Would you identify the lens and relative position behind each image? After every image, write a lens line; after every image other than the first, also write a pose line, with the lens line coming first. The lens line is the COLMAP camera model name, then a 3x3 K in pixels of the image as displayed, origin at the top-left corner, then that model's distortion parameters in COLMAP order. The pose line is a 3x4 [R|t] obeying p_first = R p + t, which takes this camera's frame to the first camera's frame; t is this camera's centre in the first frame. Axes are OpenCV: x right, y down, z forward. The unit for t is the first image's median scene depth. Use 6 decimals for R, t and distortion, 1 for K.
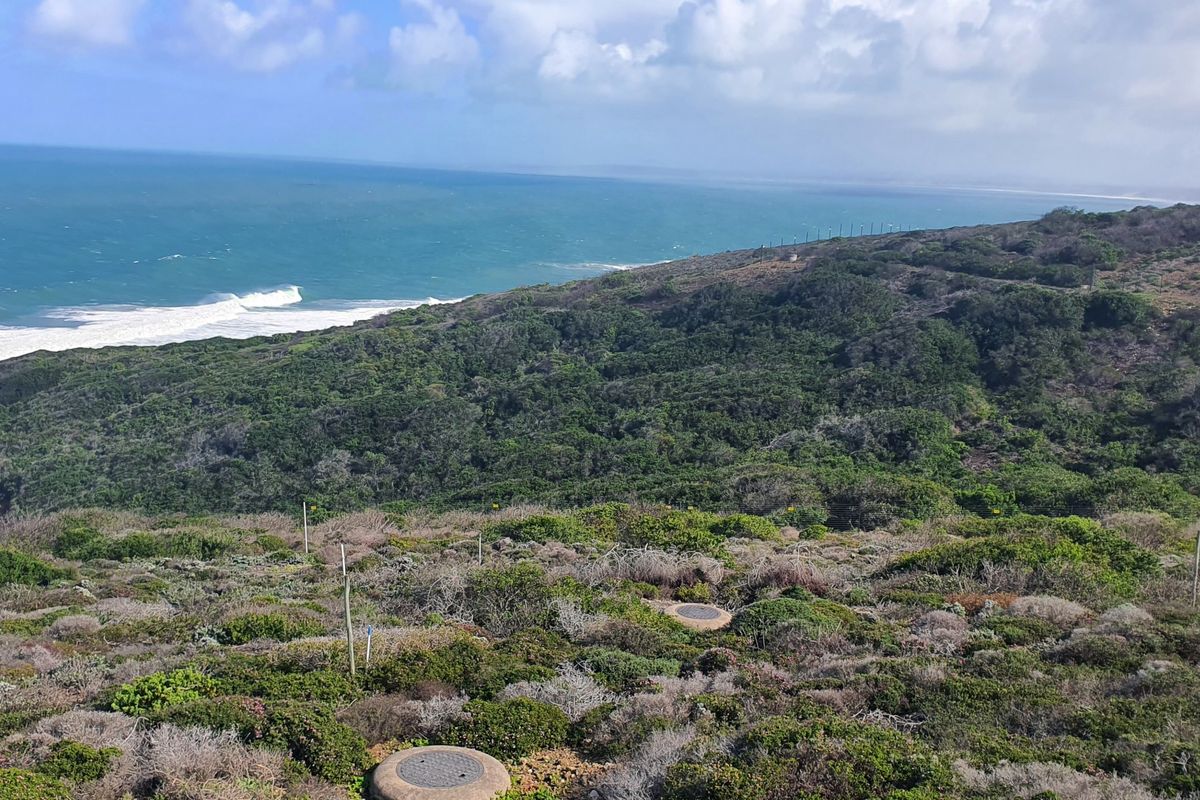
lens RADIAL K [[1335.5, 0, 577.2], [0, 1335.5, 427.0], [0, 0, 1]] dist [0.057555, 0.000000]
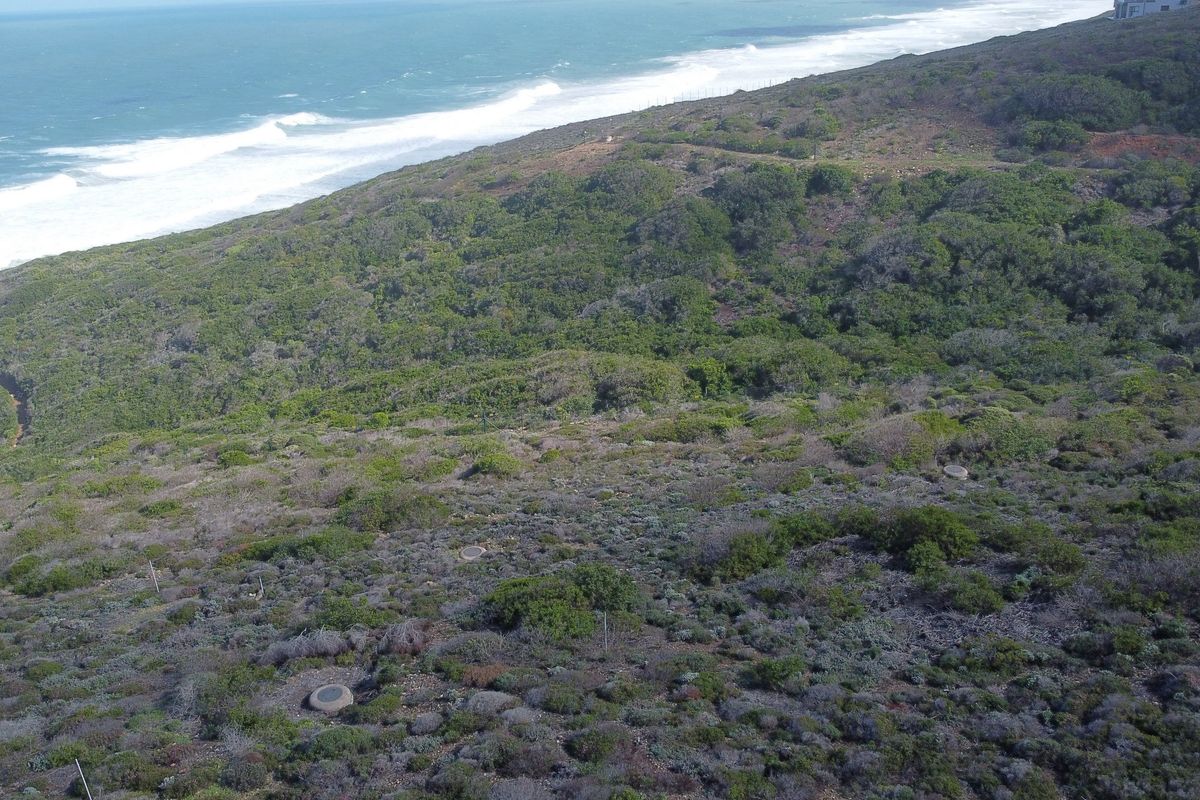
lens RADIAL K [[1080.0, 0, 621.1], [0, 1080.0, 369.3], [0, 0, 1]] dist [-0.033721, 0.051139]
pose [[0.991759, -0.110746, 0.064416, 0.112962], [0.097486, 0.978557, 0.181443, -0.132954], [-0.083129, -0.173668, 0.981289, -0.095191]]
